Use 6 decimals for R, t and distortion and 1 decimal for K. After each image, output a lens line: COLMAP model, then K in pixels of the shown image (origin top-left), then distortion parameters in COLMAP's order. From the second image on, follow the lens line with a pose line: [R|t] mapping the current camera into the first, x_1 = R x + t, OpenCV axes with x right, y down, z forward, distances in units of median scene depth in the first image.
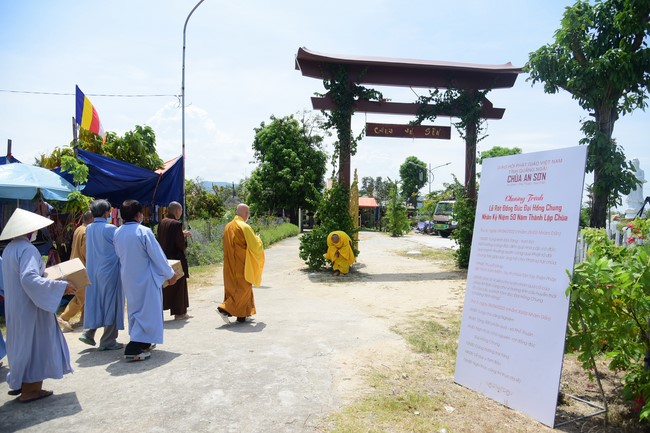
lens RADIAL K [[451.5, 0, 322.3], [0, 451.5, 215.3], [0, 0, 1]] dist [-0.038654, -0.000926]
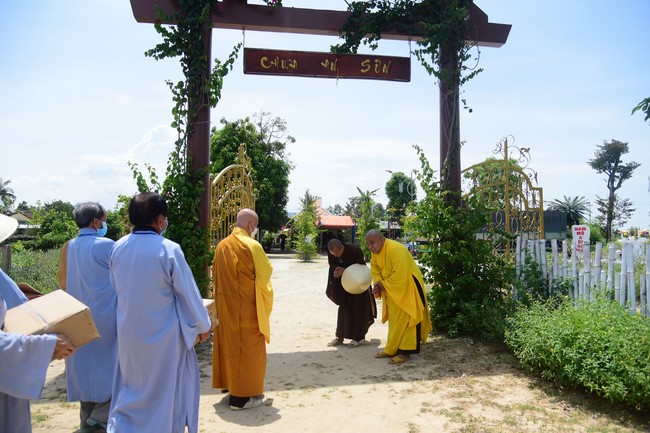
lens RADIAL K [[451.5, 0, 327.3], [0, 451.5, 214.9], [0, 0, 1]] dist [-0.038654, -0.000926]
pose [[0.999678, -0.013928, 0.021194, 0.063343], [0.015047, 0.998450, -0.053583, 0.004824], [-0.020415, 0.053885, 0.998338, 0.176161]]
